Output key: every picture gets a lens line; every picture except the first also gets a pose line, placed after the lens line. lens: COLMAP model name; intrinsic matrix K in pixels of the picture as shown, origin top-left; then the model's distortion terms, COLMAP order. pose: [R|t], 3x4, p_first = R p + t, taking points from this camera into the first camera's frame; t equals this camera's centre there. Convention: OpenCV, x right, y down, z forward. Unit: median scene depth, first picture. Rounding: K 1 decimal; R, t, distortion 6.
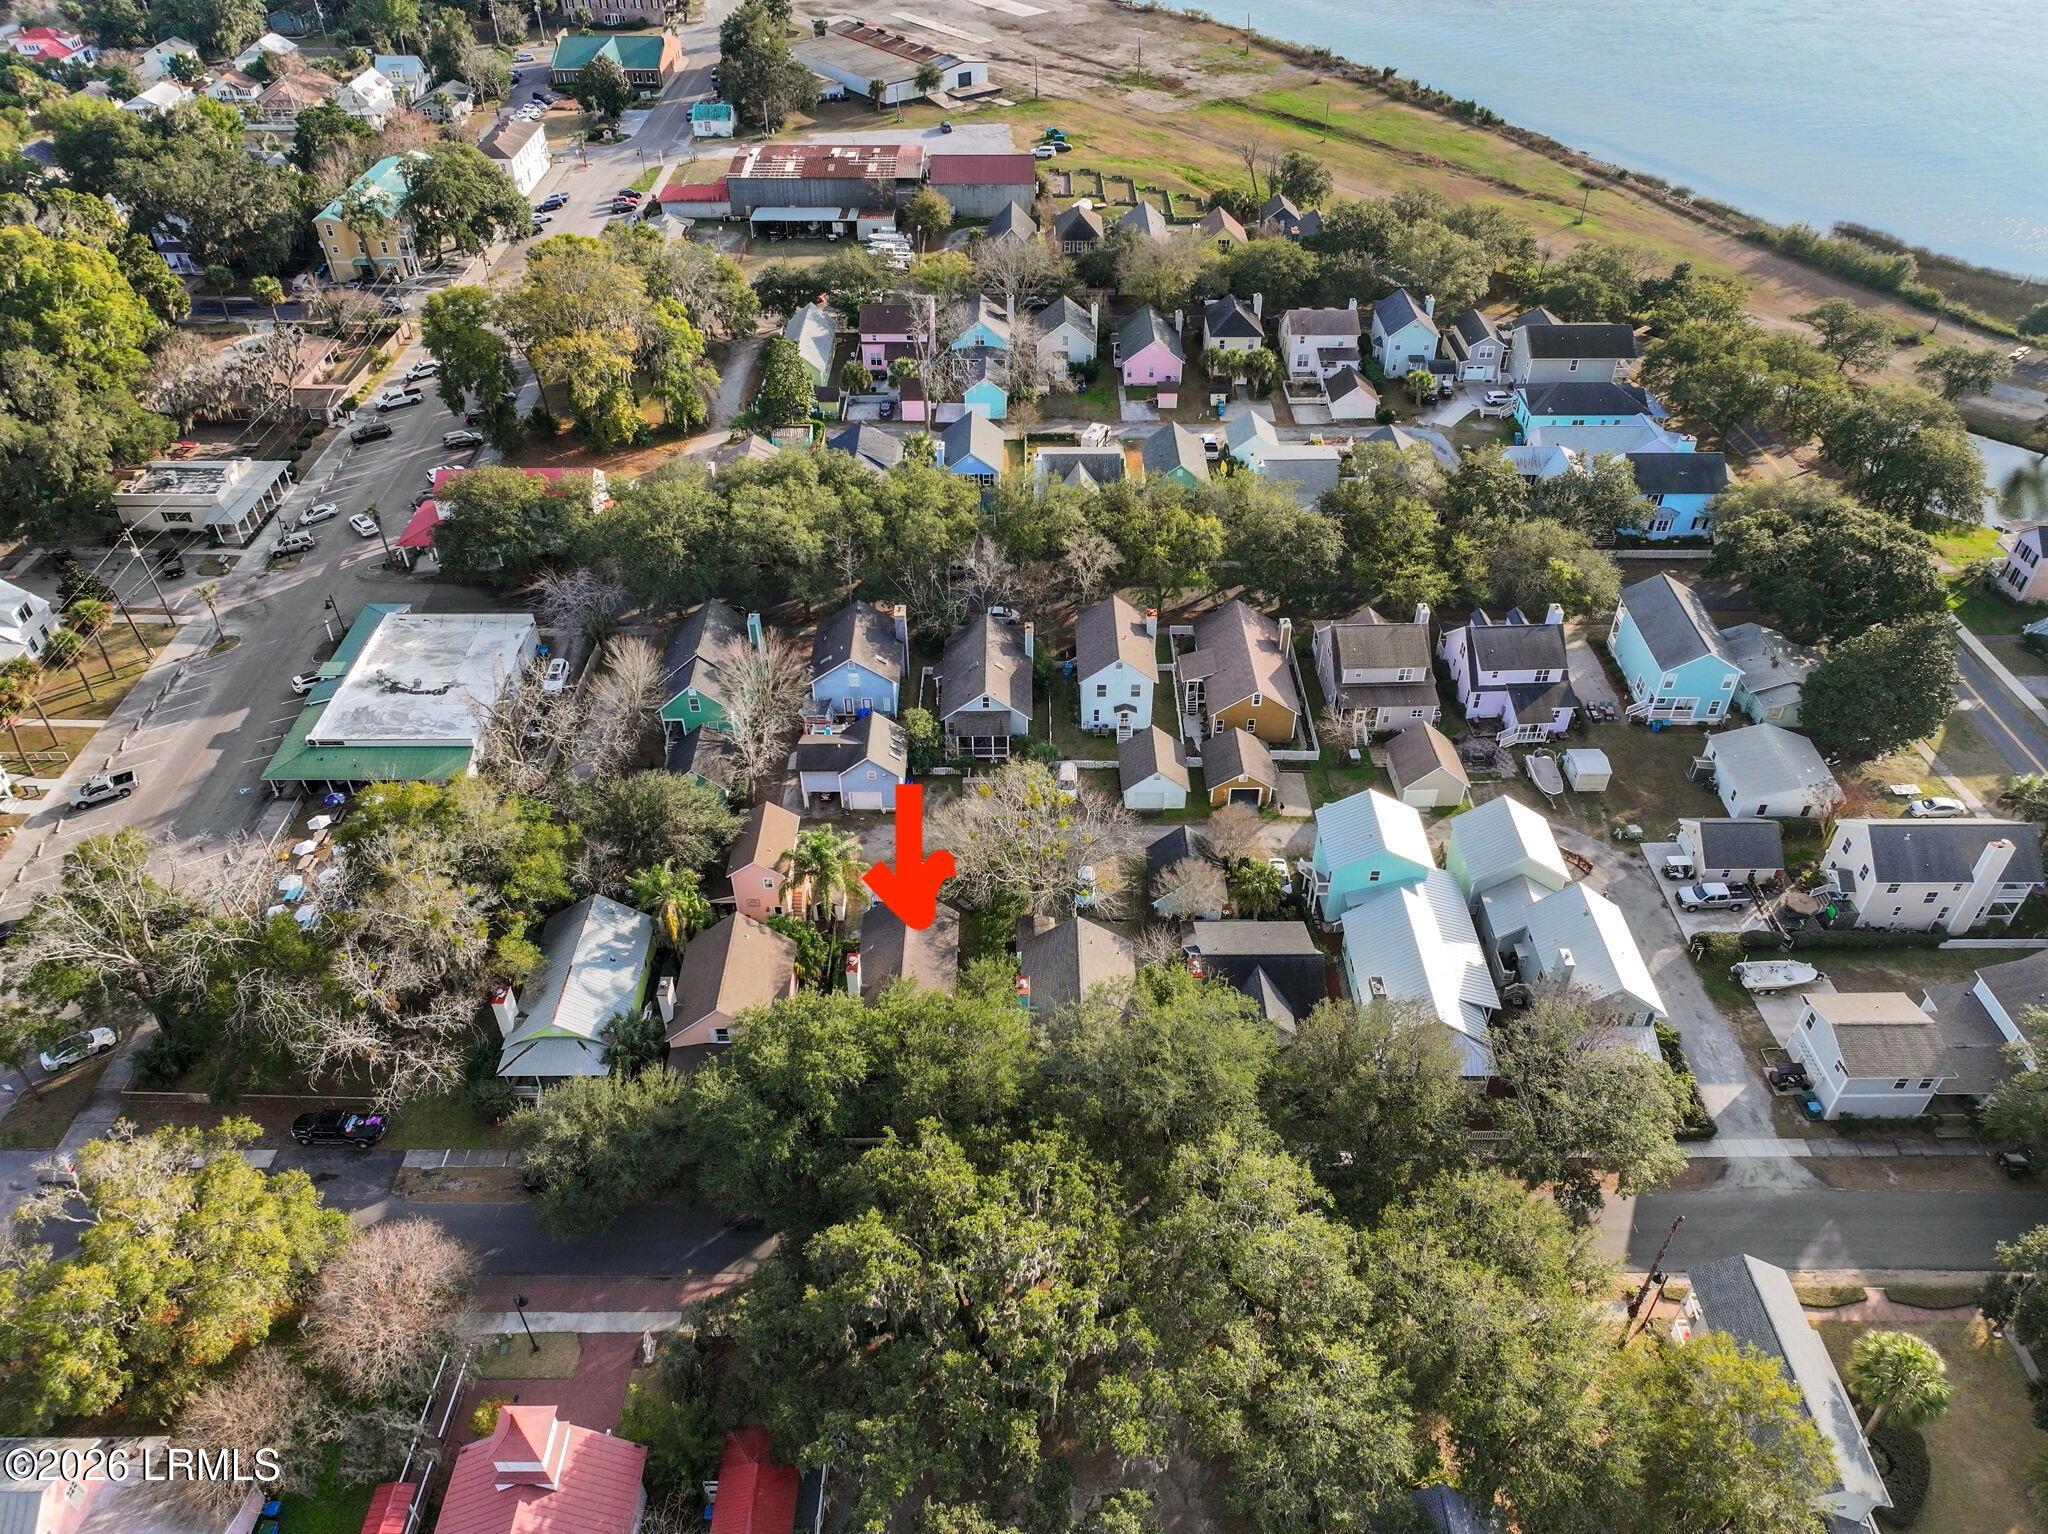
lens RADIAL K [[1424.4, 0, 1024.0], [0, 1424.4, 767.0], [0, 0, 1]] dist [0.008369, 0.001434]
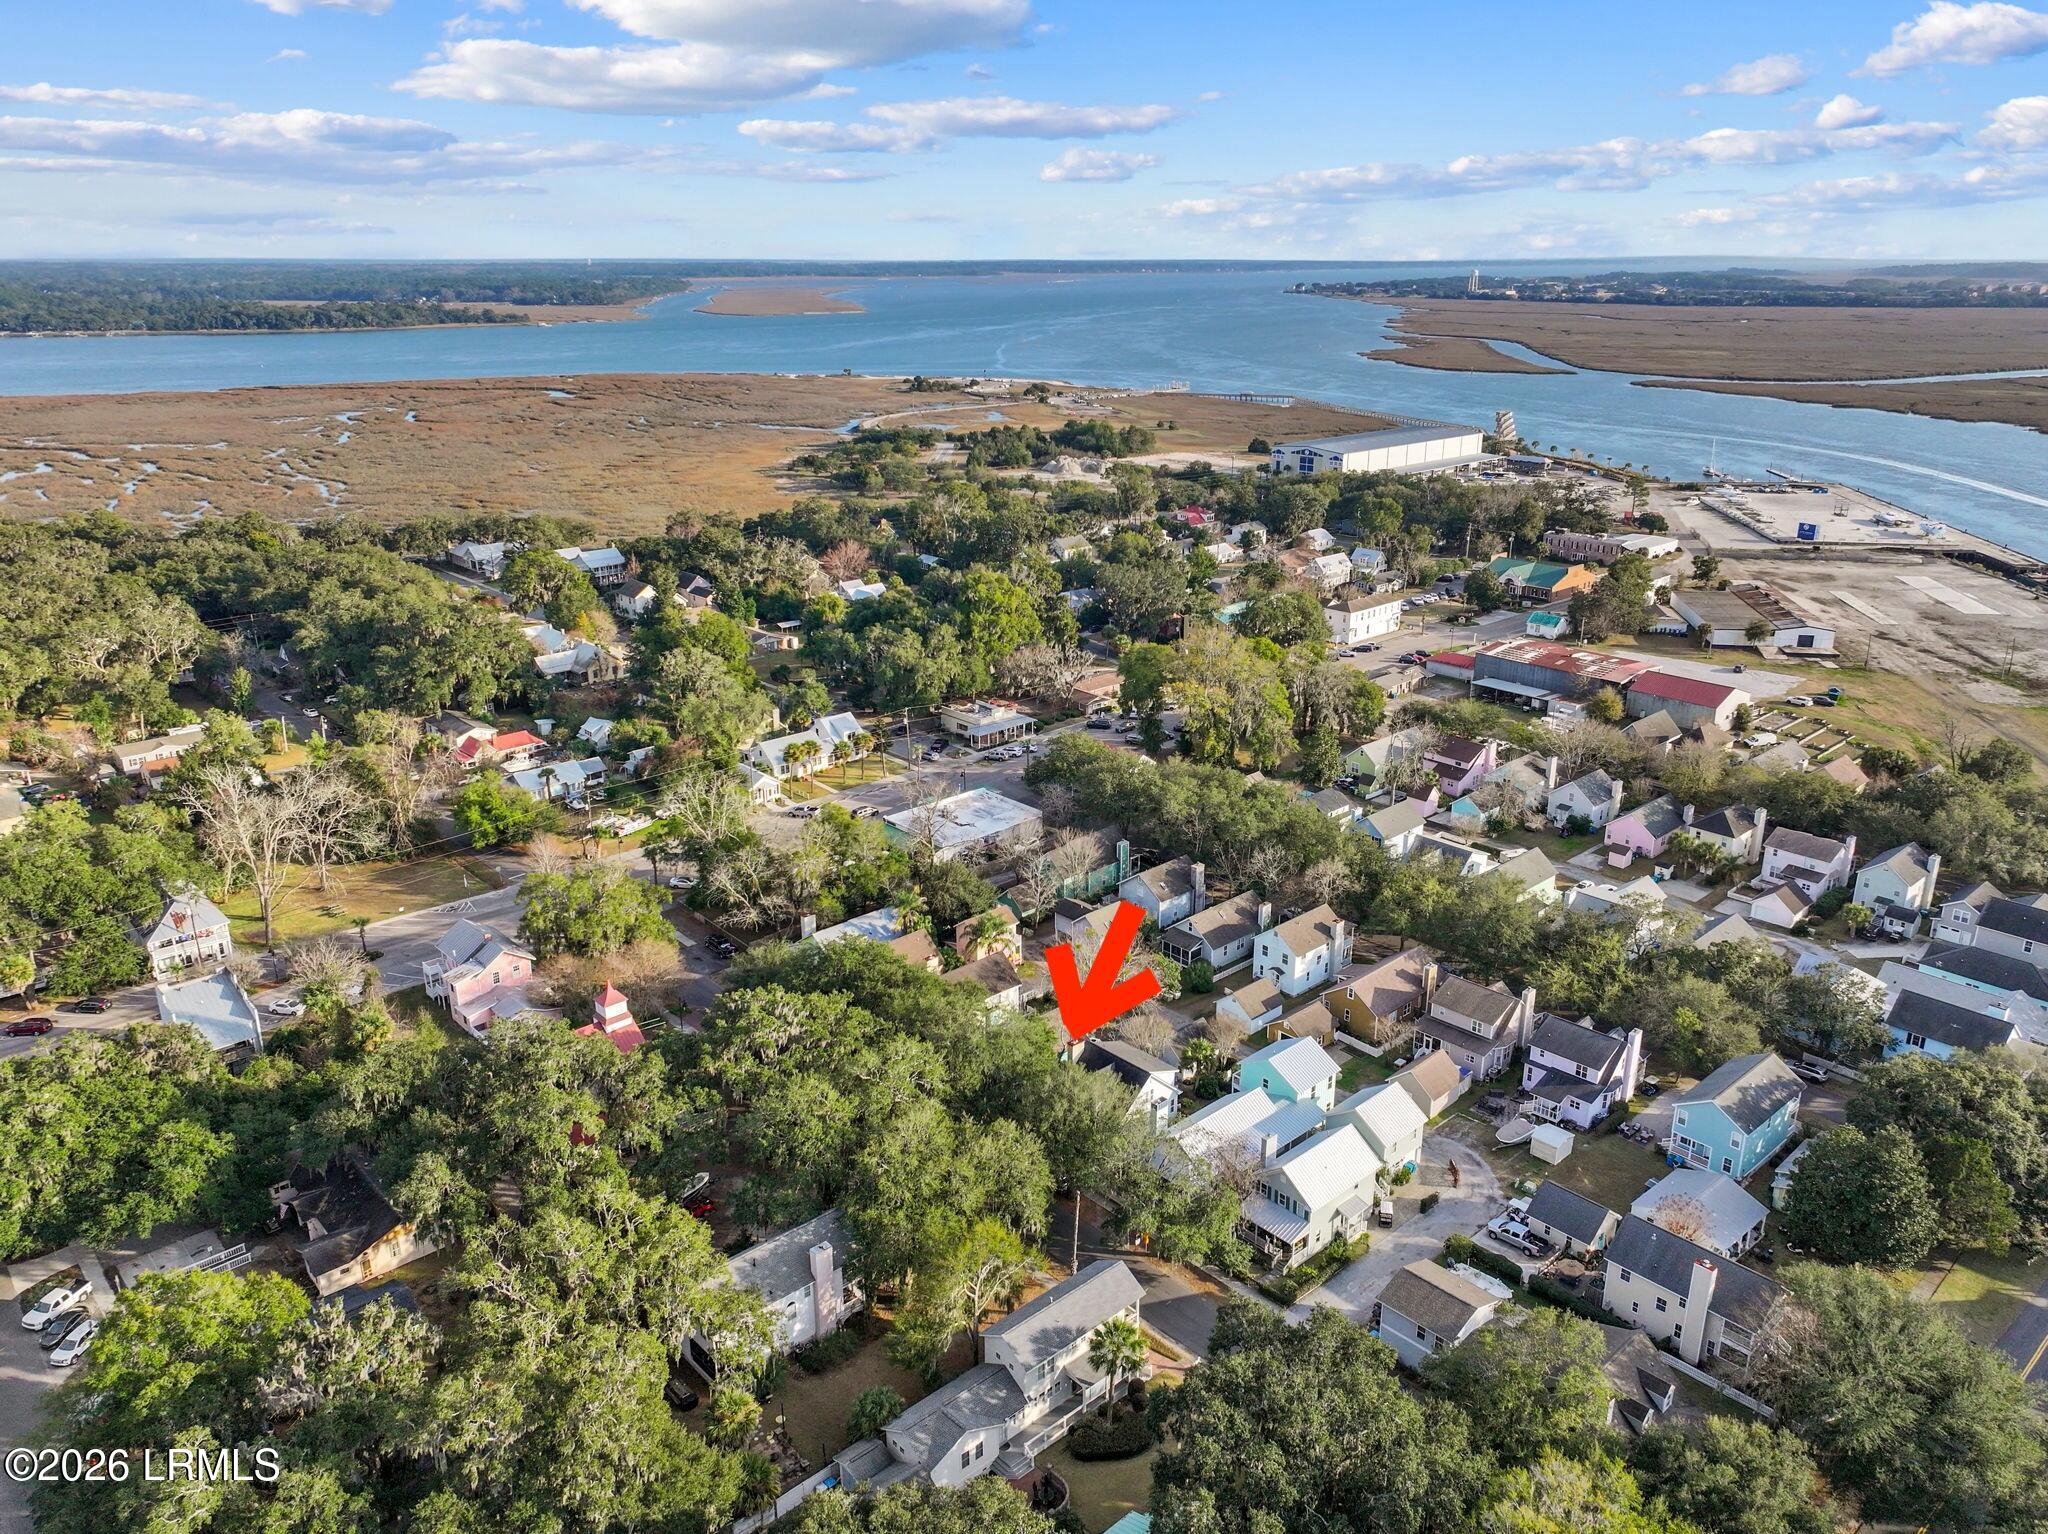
lens RADIAL K [[1424.4, 0, 1024.0], [0, 1424.4, 767.0], [0, 0, 1]] dist [0.008369, 0.001434]
pose [[0.676928, 0.246134, -0.693676, 0.554746], [-0.467454, 0.871734, -0.146854, 0.070130], [0.568555, 0.423672, 0.705158, -0.115375]]
